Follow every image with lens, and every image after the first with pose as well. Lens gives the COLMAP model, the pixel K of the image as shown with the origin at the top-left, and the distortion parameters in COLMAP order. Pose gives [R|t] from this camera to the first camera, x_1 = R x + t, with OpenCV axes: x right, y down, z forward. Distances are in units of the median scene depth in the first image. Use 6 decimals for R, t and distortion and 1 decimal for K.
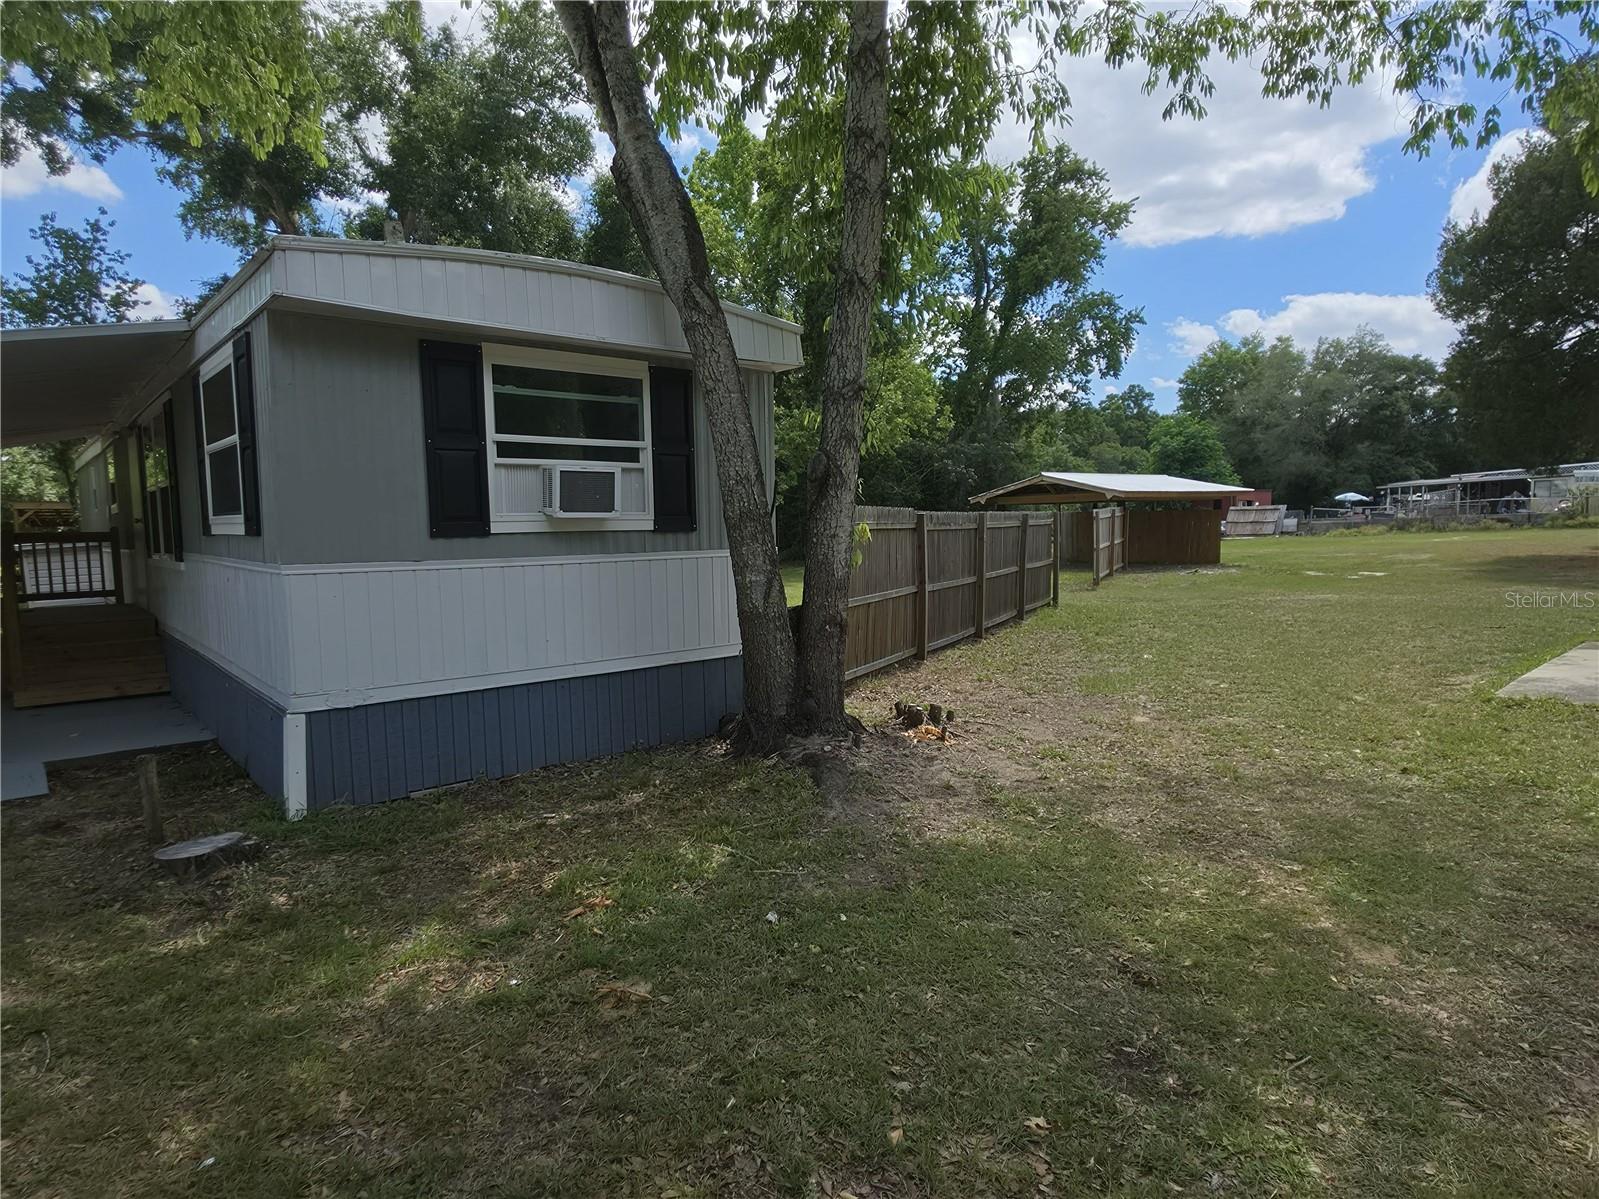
lens RADIAL K [[857.0, 0, 799.5], [0, 857.0, 599.5], [0, 0, 1]] dist [0.000988, 0.000262]
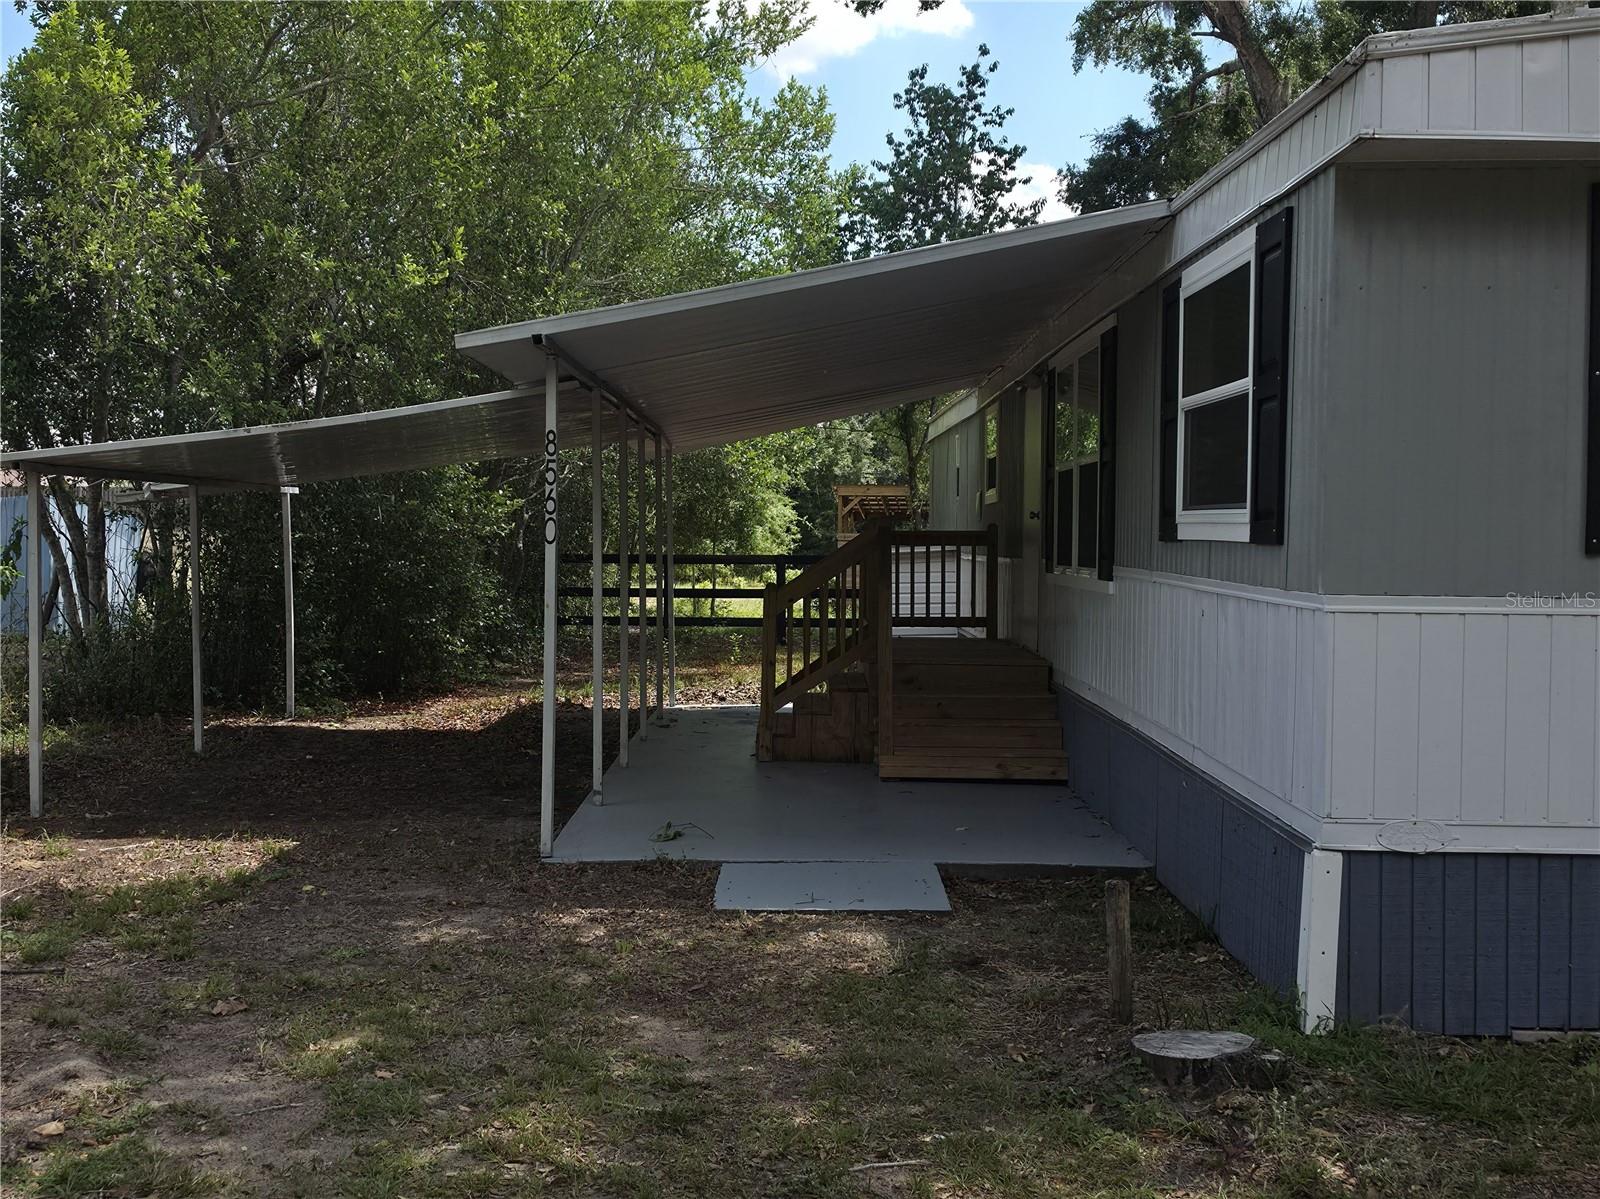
lens RADIAL K [[1618.5, 0, 800.0], [0, 1618.5, 599.5], [0, 0, 1]] dist [0.173346, -0.277679]
pose [[0.768284, 0.046709, -0.638403, -0.126497], [-0.073211, 0.997201, -0.015146, 0.005476], [0.635909, 0.058374, 0.769554, -0.079582]]
